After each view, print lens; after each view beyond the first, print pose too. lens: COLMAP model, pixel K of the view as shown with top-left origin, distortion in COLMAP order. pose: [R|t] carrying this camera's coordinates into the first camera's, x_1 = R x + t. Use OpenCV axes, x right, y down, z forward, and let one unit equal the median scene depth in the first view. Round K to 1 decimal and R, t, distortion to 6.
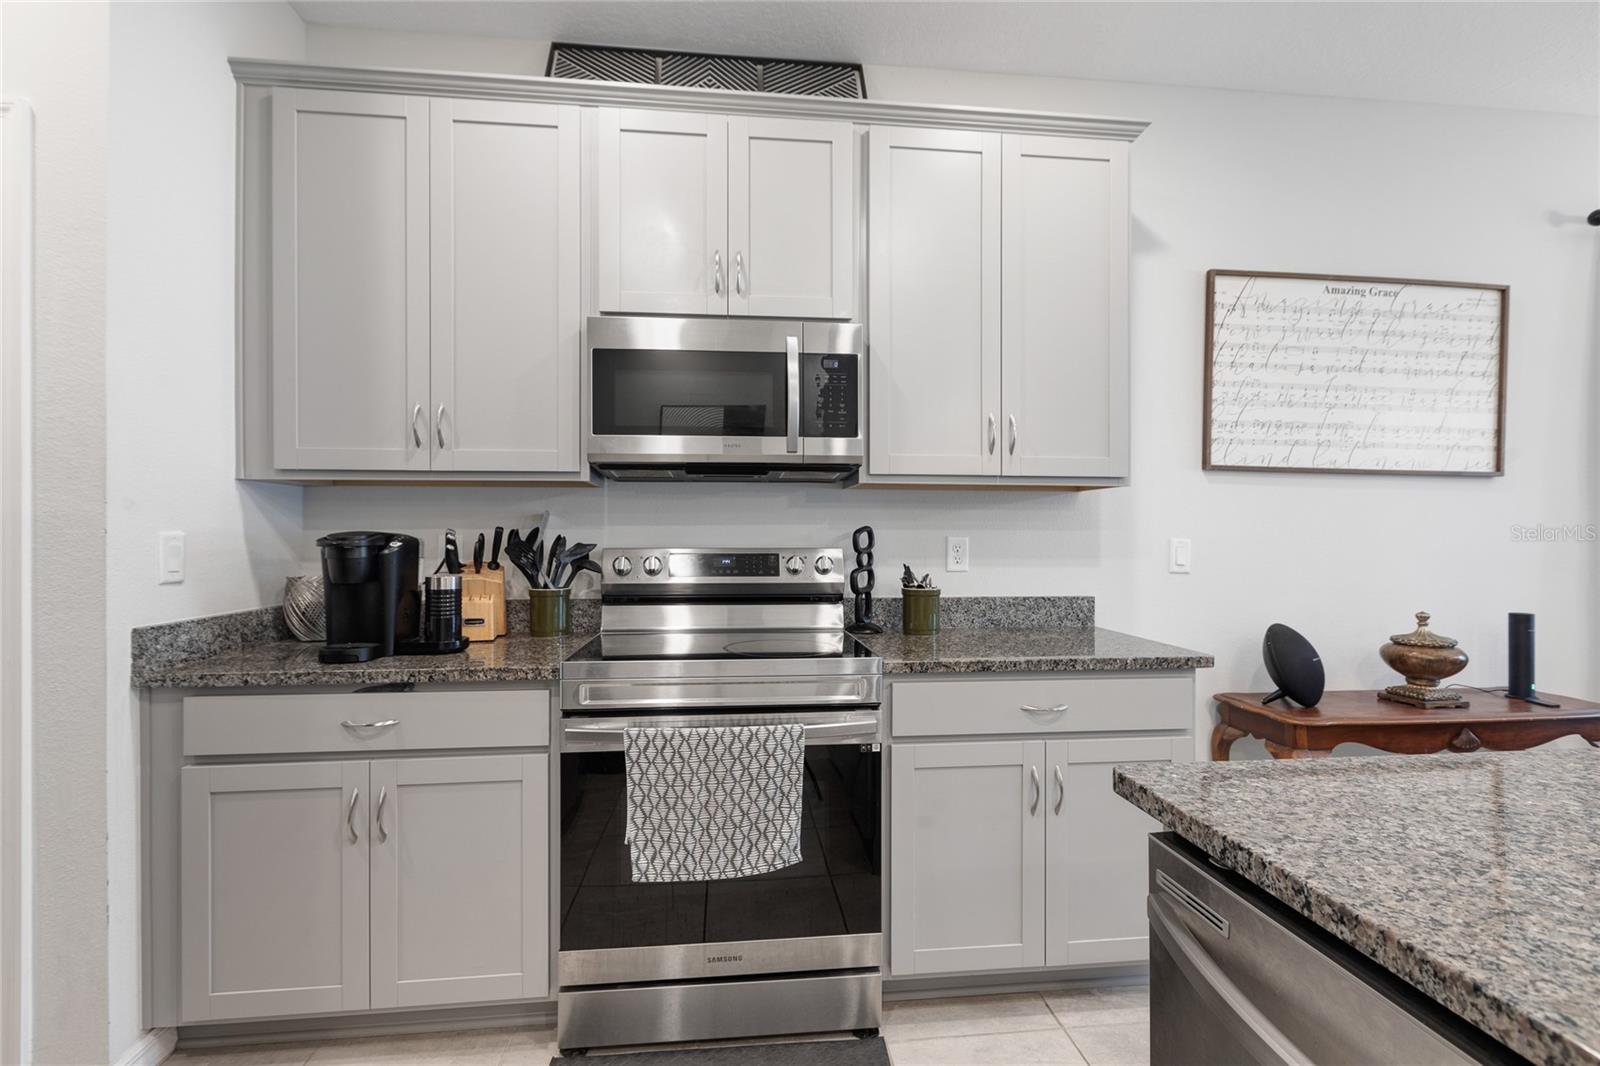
lens RADIAL K [[715.3, 0, 801.1], [0, 715.3, 527.0], [0, 0, 1]] dist [0.001196, -0.000028]
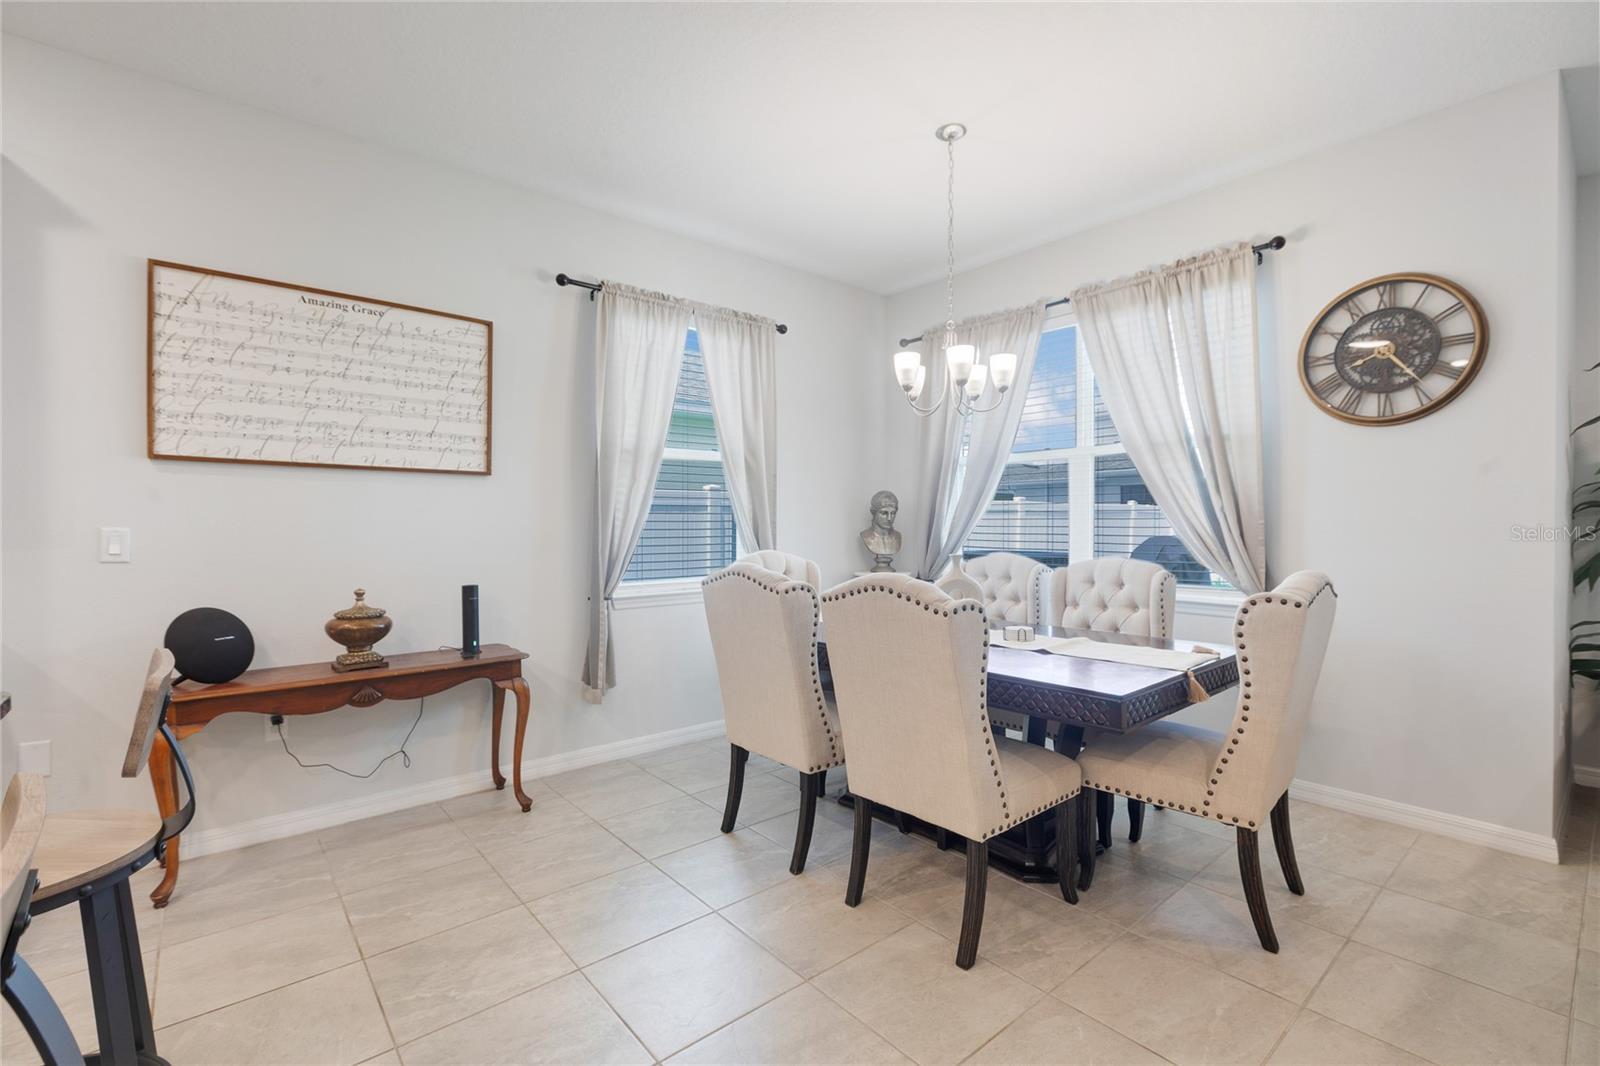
lens RADIAL K [[715.3, 0, 800.6], [0, 715.3, 529.1], [0, 0, 1]] dist [0.001196, -0.000028]
pose [[0.828607, -0.011050, 0.559722, 0.748227], [0.010496, 0.999936, 0.004203, 0.022911], [-0.559733, 0.002392, 0.828670, -0.330851]]
